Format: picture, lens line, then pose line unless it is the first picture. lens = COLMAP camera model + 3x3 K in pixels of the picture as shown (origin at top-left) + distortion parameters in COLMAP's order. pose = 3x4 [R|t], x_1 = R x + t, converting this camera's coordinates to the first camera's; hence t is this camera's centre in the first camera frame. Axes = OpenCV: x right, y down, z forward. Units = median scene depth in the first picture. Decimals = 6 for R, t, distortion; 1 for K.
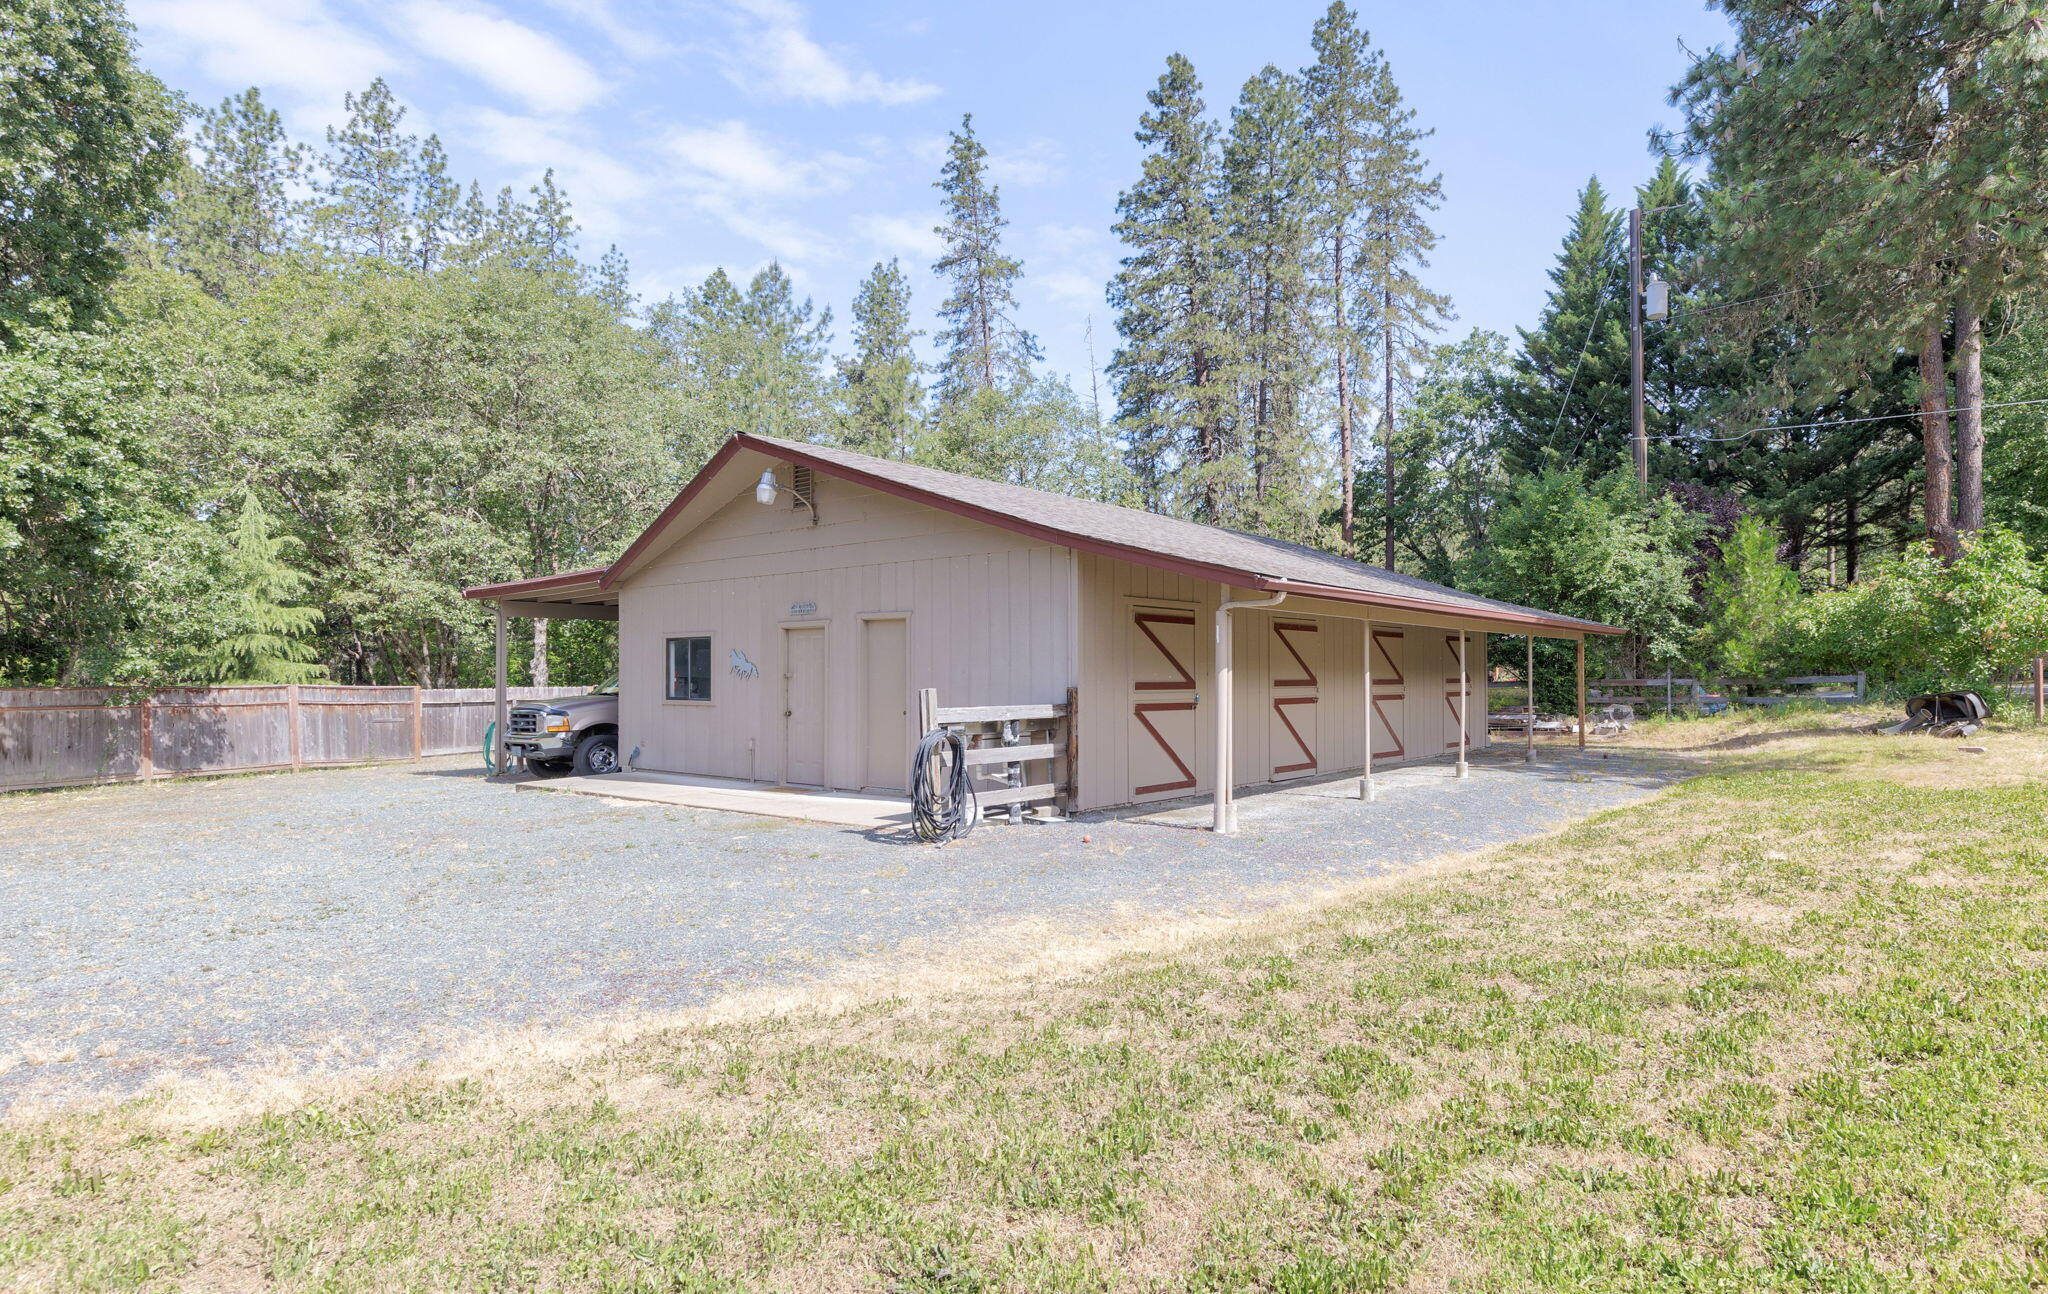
lens RADIAL K [[1096.3, 0, 1097.5], [0, 1096.3, 681.6], [0, 0, 1]] dist [0.000513, 0.000195]
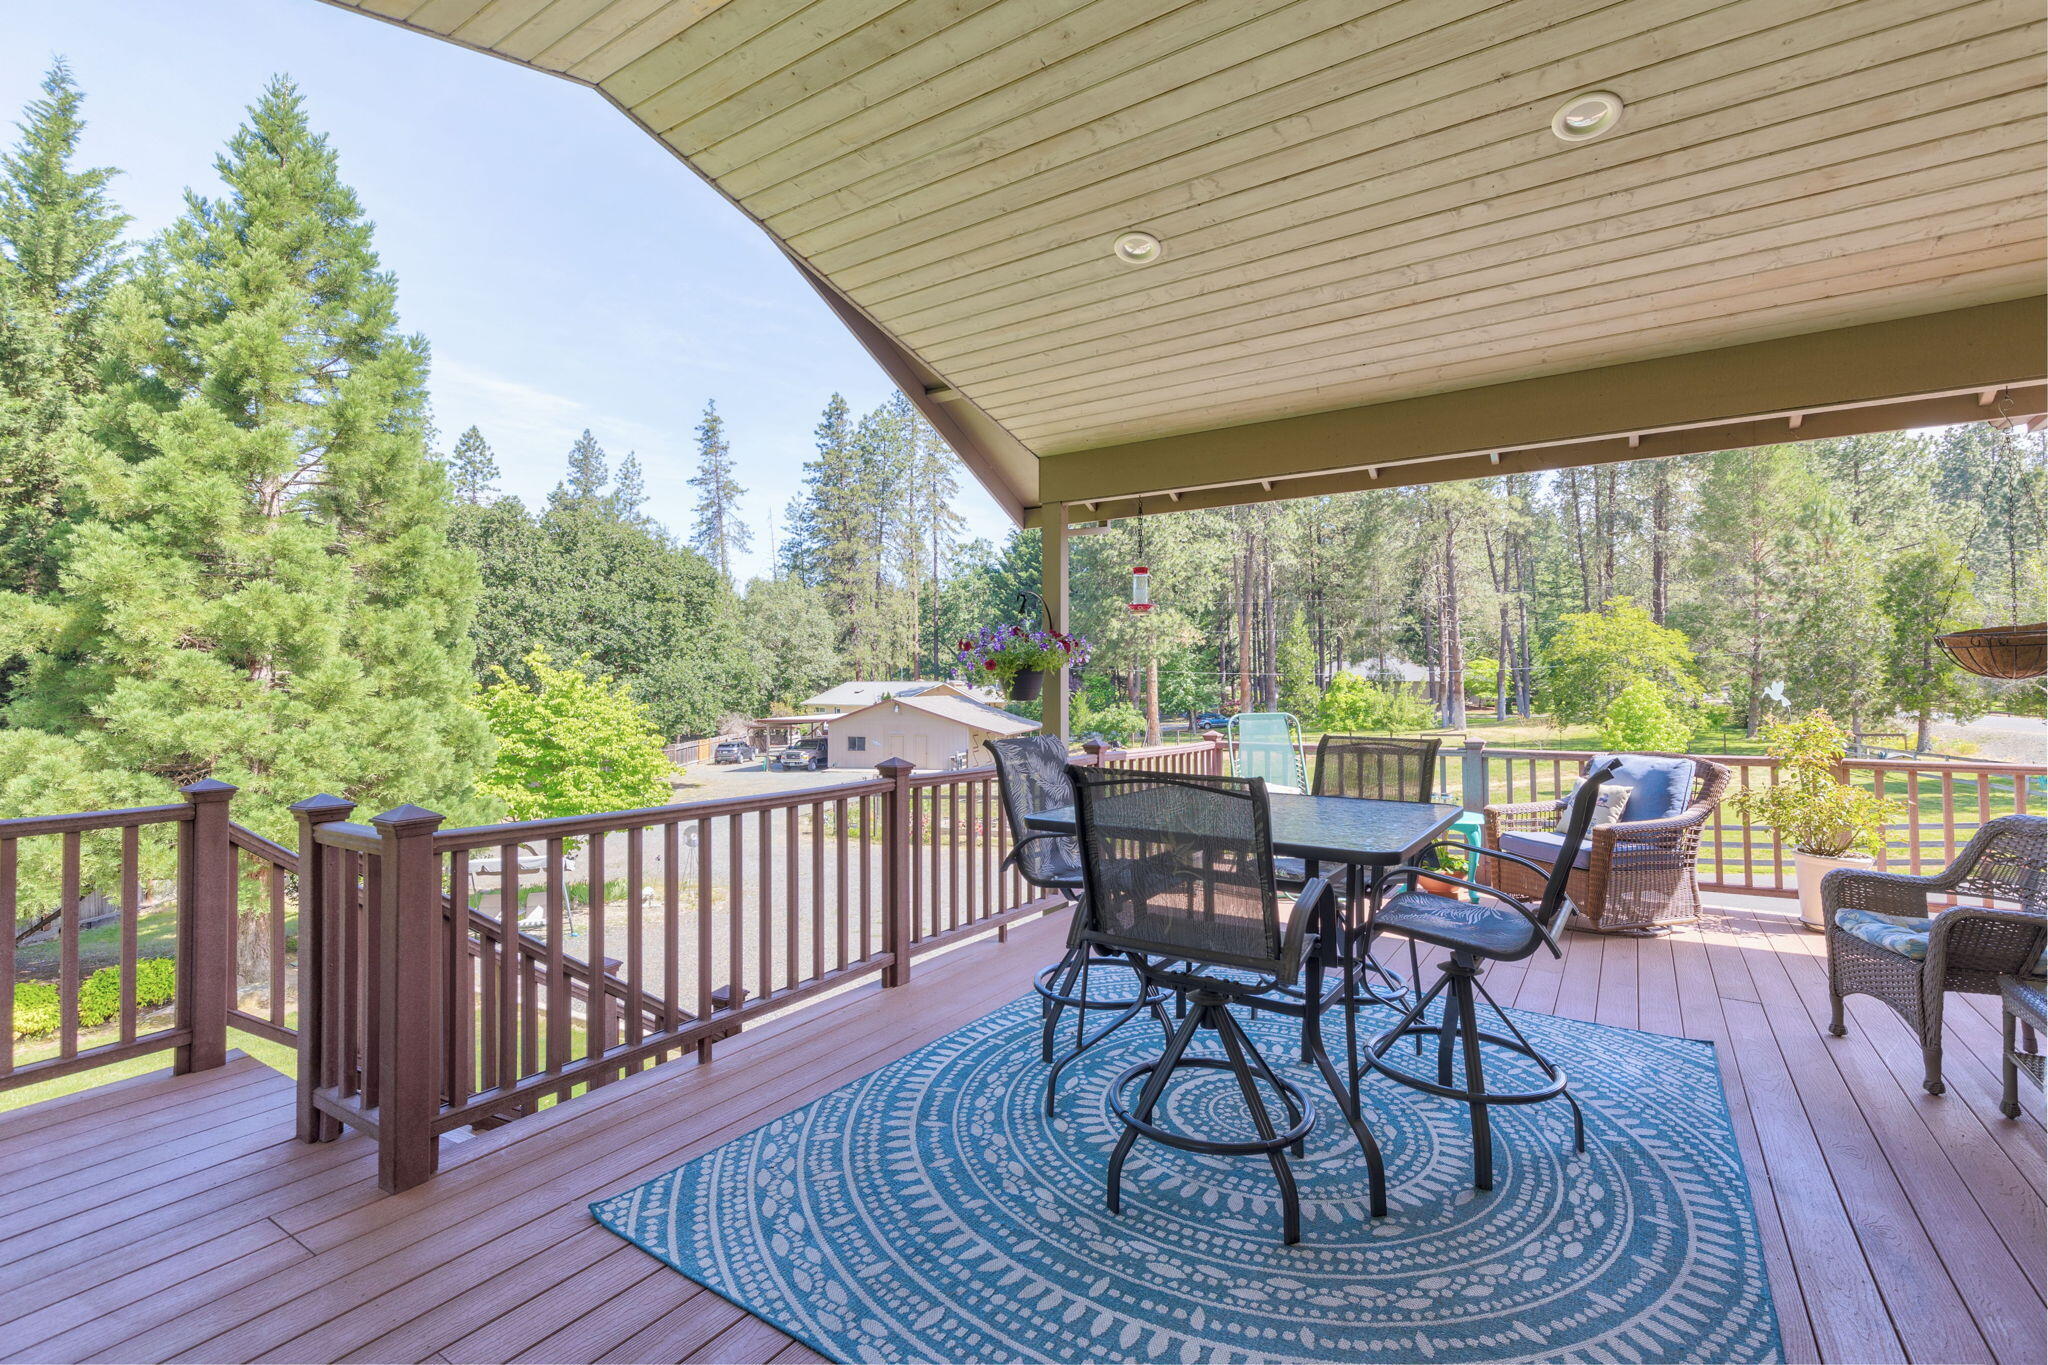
lens RADIAL K [[920.0, 0, 1029.8], [0, 920.0, 675.1], [0, 0, 1]] dist [0.001042, -0.000802]
pose [[0.907215, 0.011079, 0.420521, -0.274001], [-0.001771, 0.999745, -0.022517, -0.042397], [-0.420664, 0.019683, 0.907003, -0.551584]]
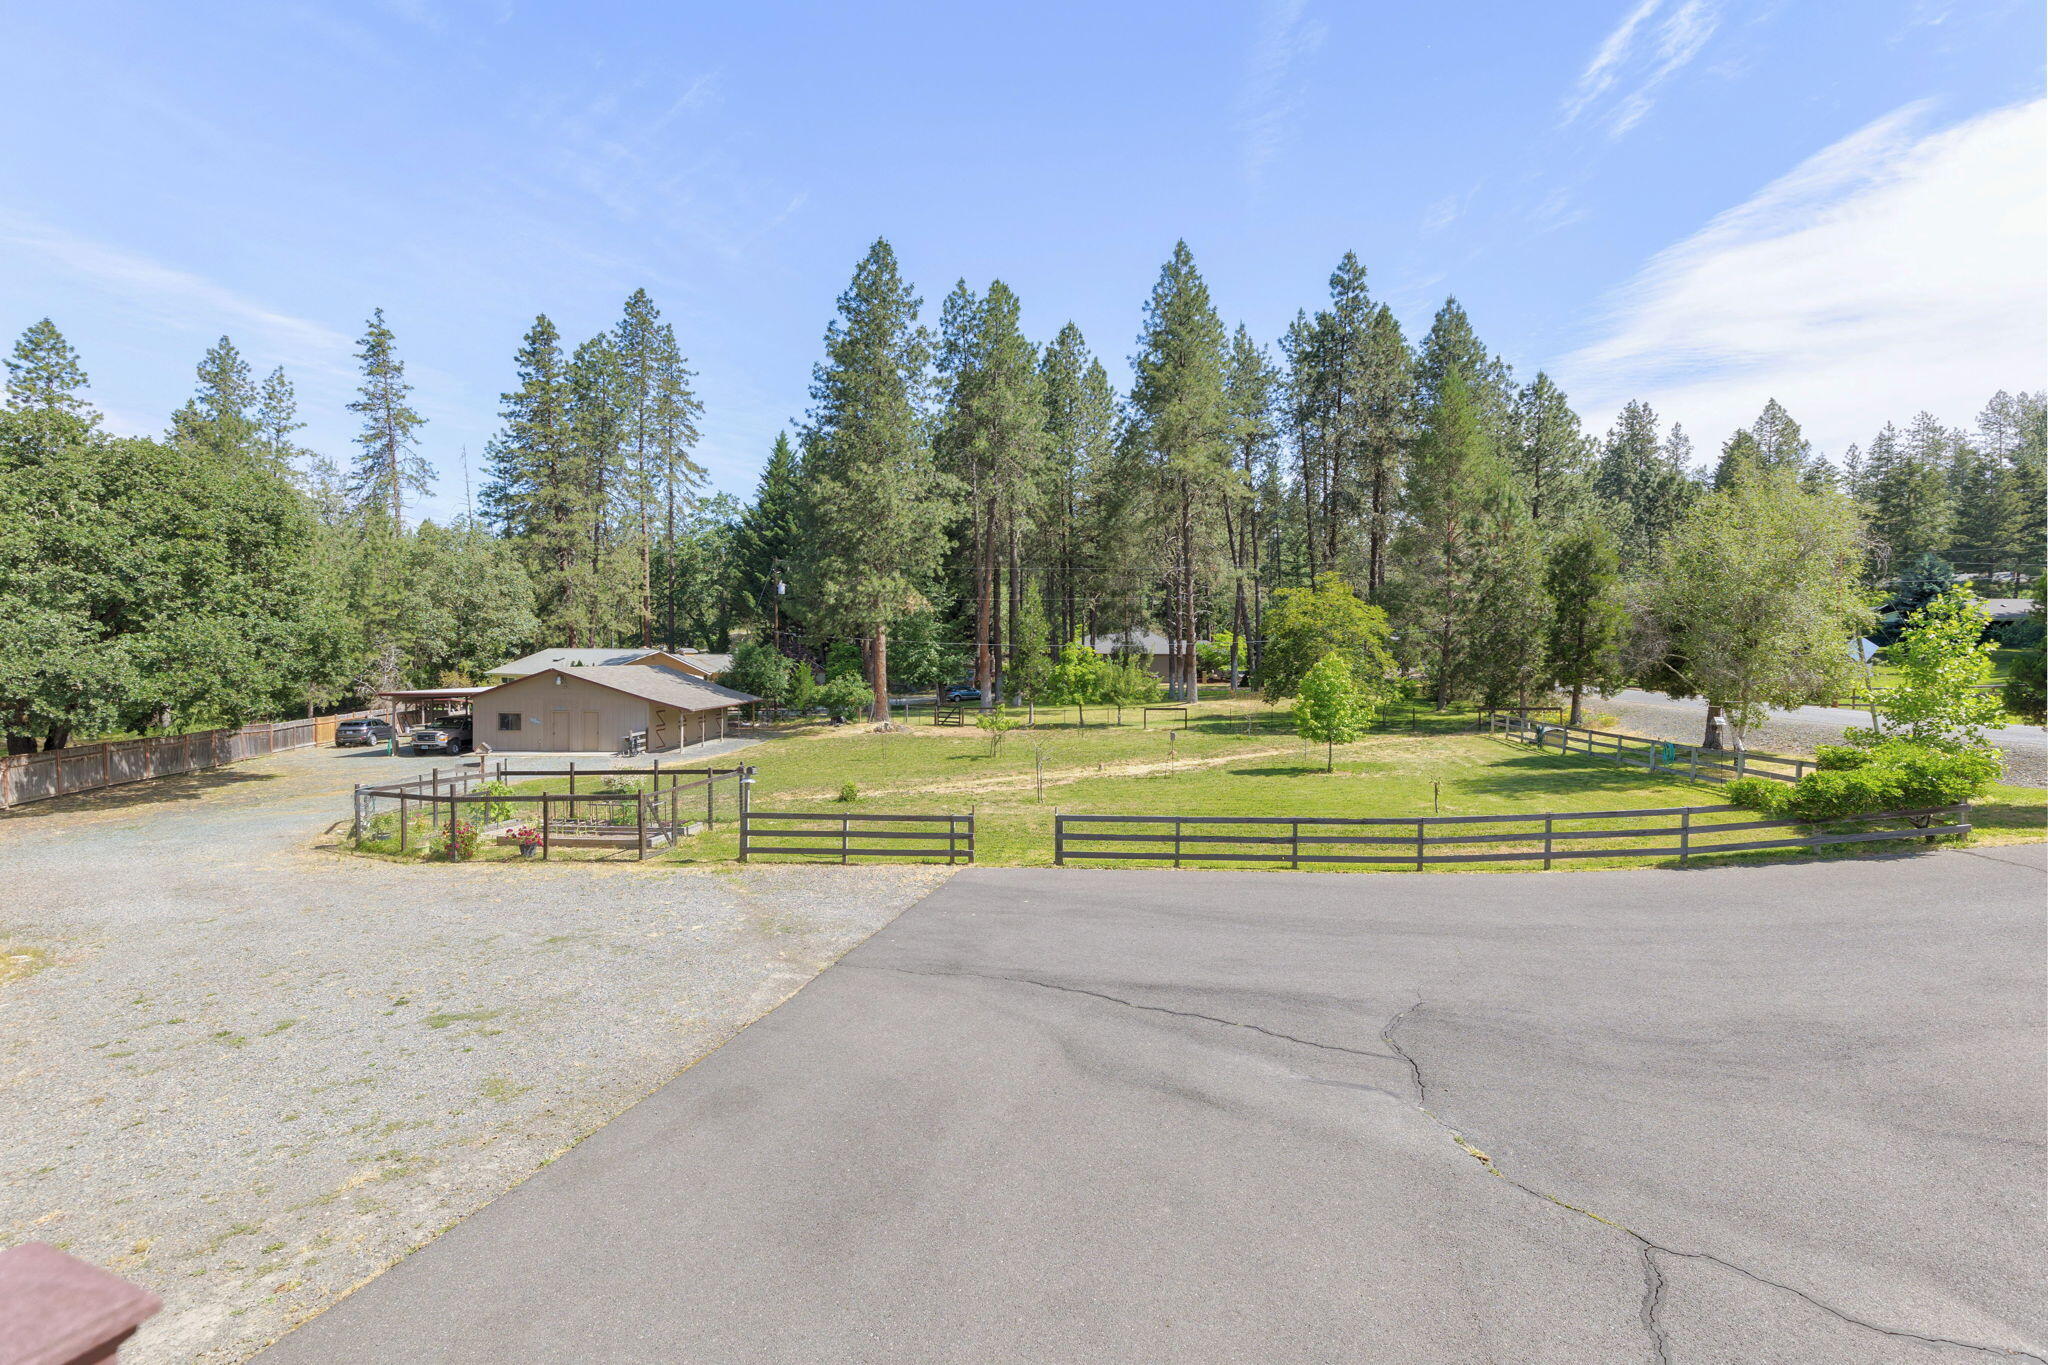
lens RADIAL K [[920.0, 0, 1031.5], [0, 920.0, 679.6], [0, 0, 1]] dist [0.001042, -0.000802]
pose [[0.788595, -0.001602, 0.614910, -0.189691], [-0.008407, 0.999875, 0.013385, -0.043449], [-0.614855, -0.015725, 0.788483, -0.525034]]
